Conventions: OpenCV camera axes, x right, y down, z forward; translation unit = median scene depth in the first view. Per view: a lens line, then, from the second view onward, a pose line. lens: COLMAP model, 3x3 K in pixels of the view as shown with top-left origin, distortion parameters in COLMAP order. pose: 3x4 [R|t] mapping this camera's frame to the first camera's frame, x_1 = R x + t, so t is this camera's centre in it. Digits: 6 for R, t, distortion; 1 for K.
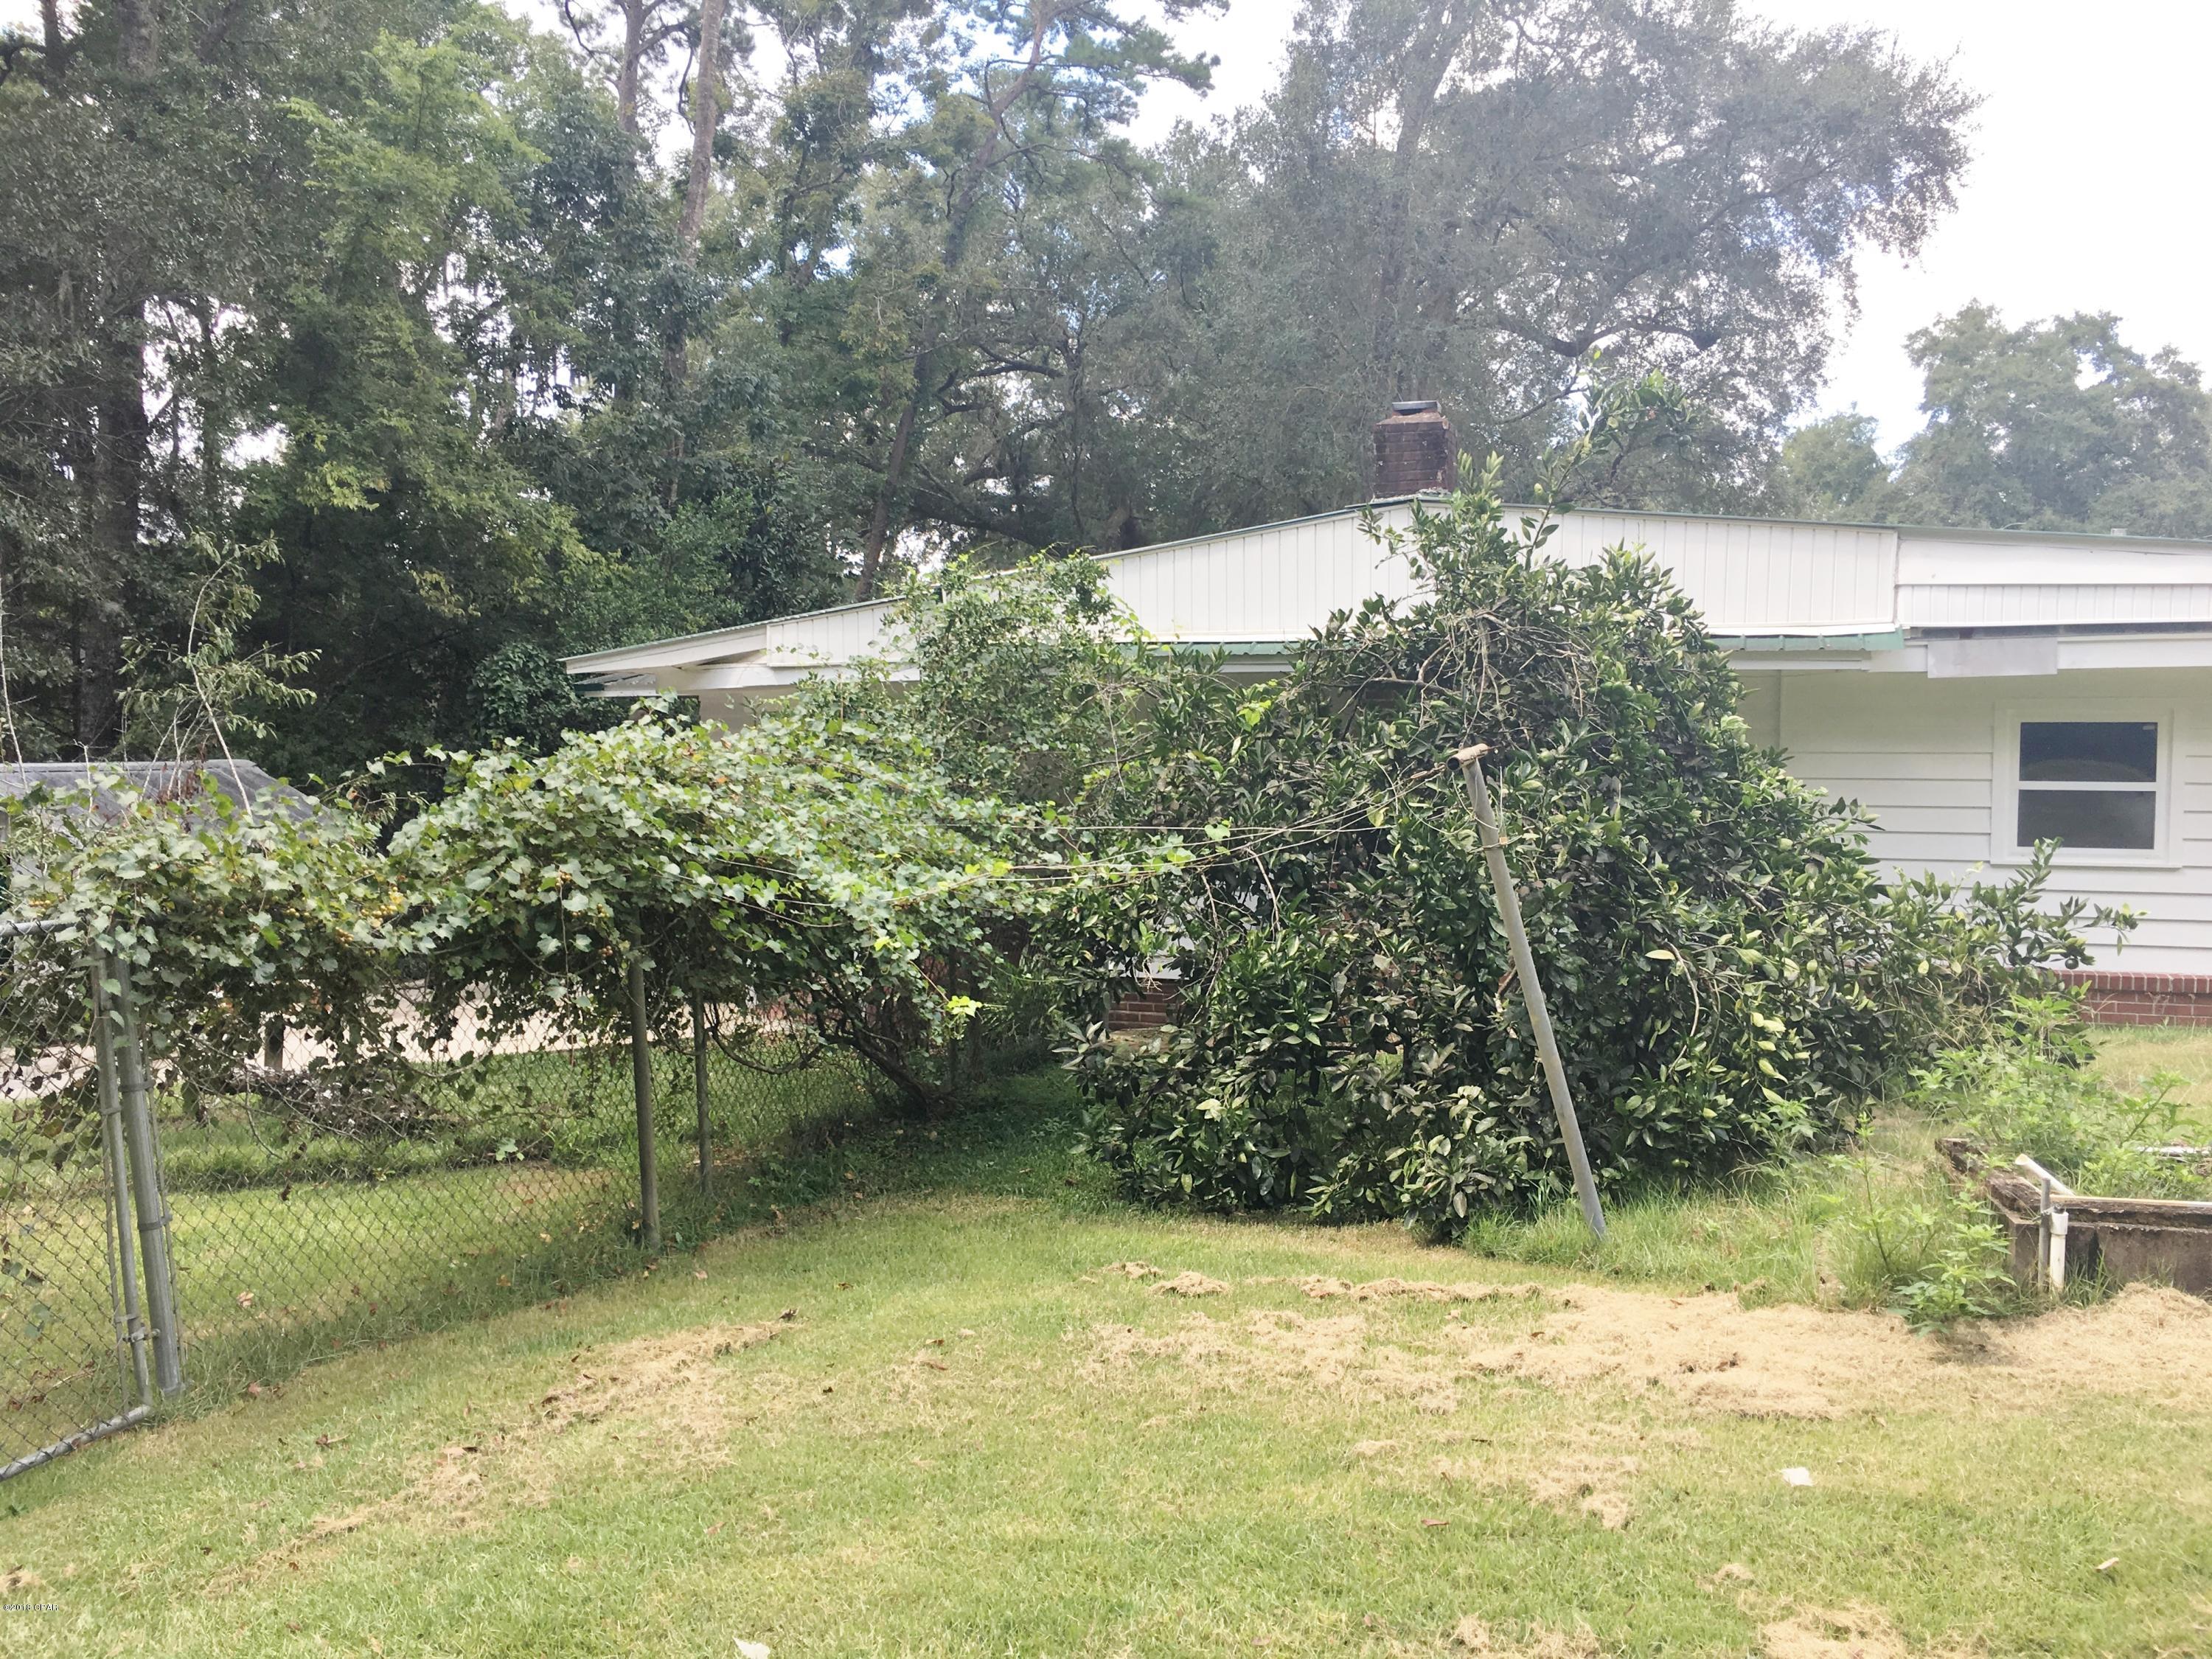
lens RADIAL K [[1877.9, 0, 1105.9], [0, 1877.9, 840.9], [0, 0, 1]] dist [0.088704, -0.121784]
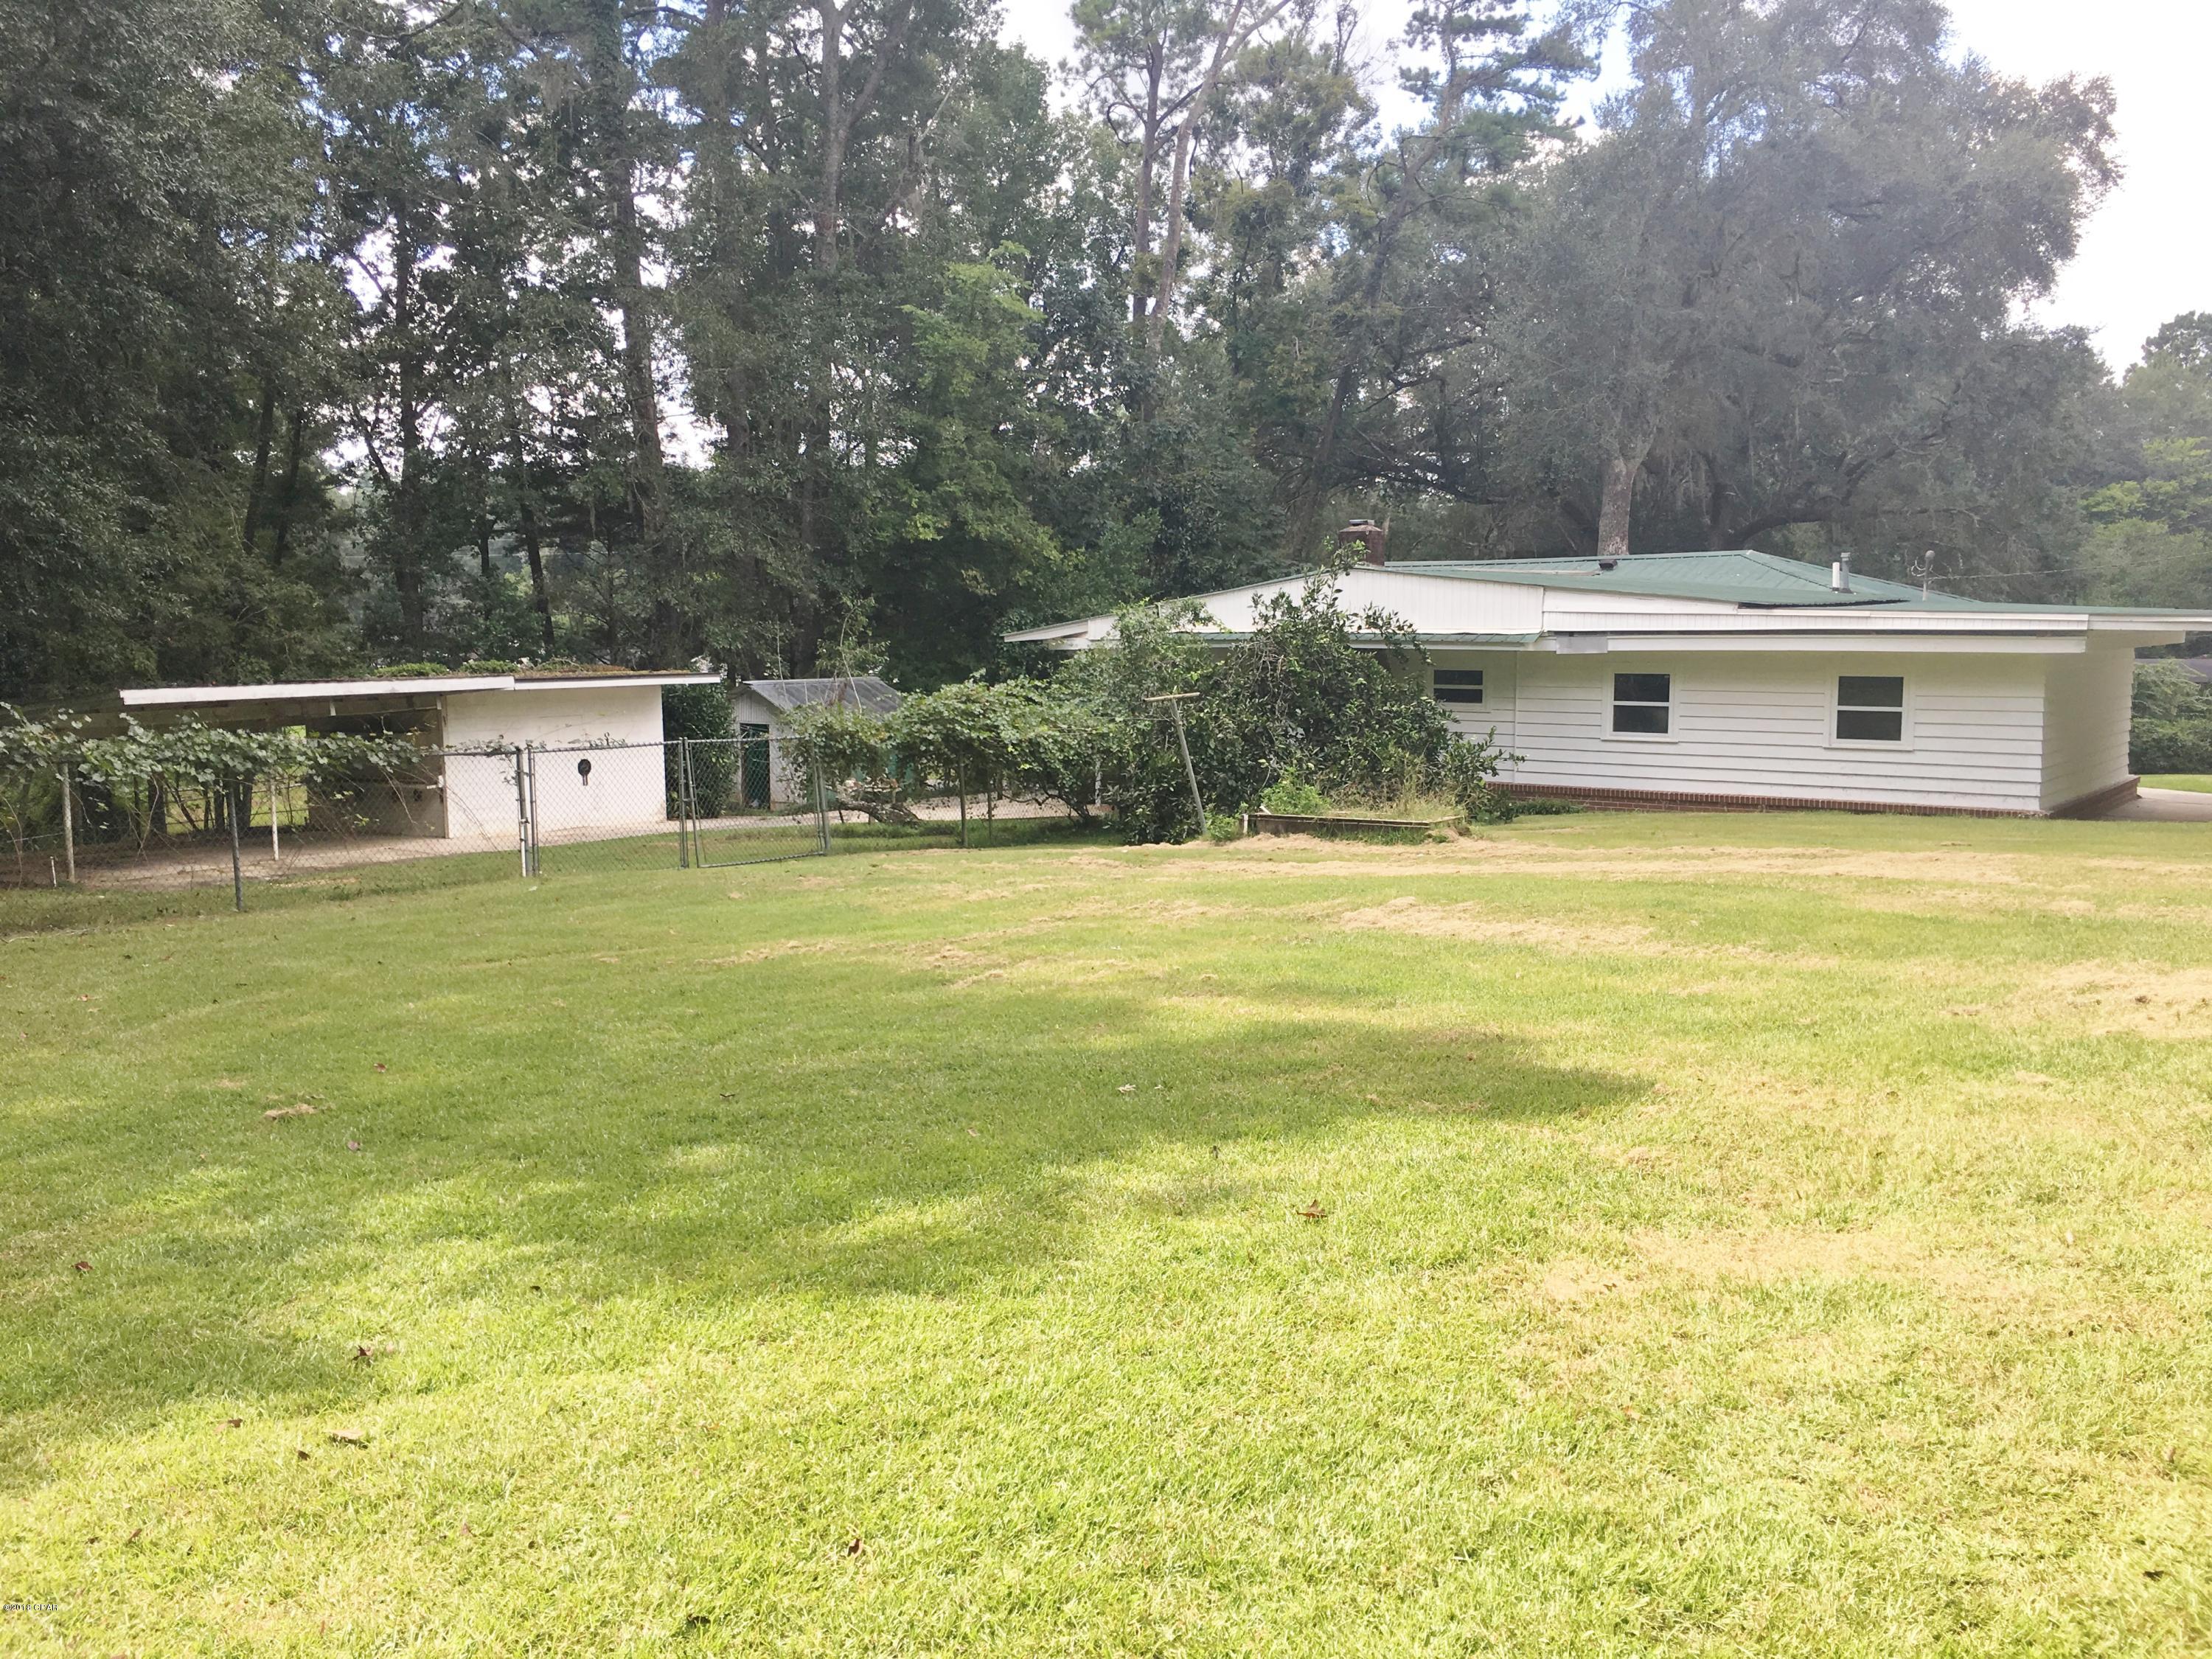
lens RADIAL K [[1877.9, 0, 1105.9], [0, 1877.9, 840.9], [0, 0, 1]] dist [0.088704, -0.121784]
pose [[0.947796, 0.032675, -0.317199, 0.606070], [-0.014039, 0.998048, 0.060861, 0.004162], [0.318568, -0.053231, 0.946404, -1.176740]]
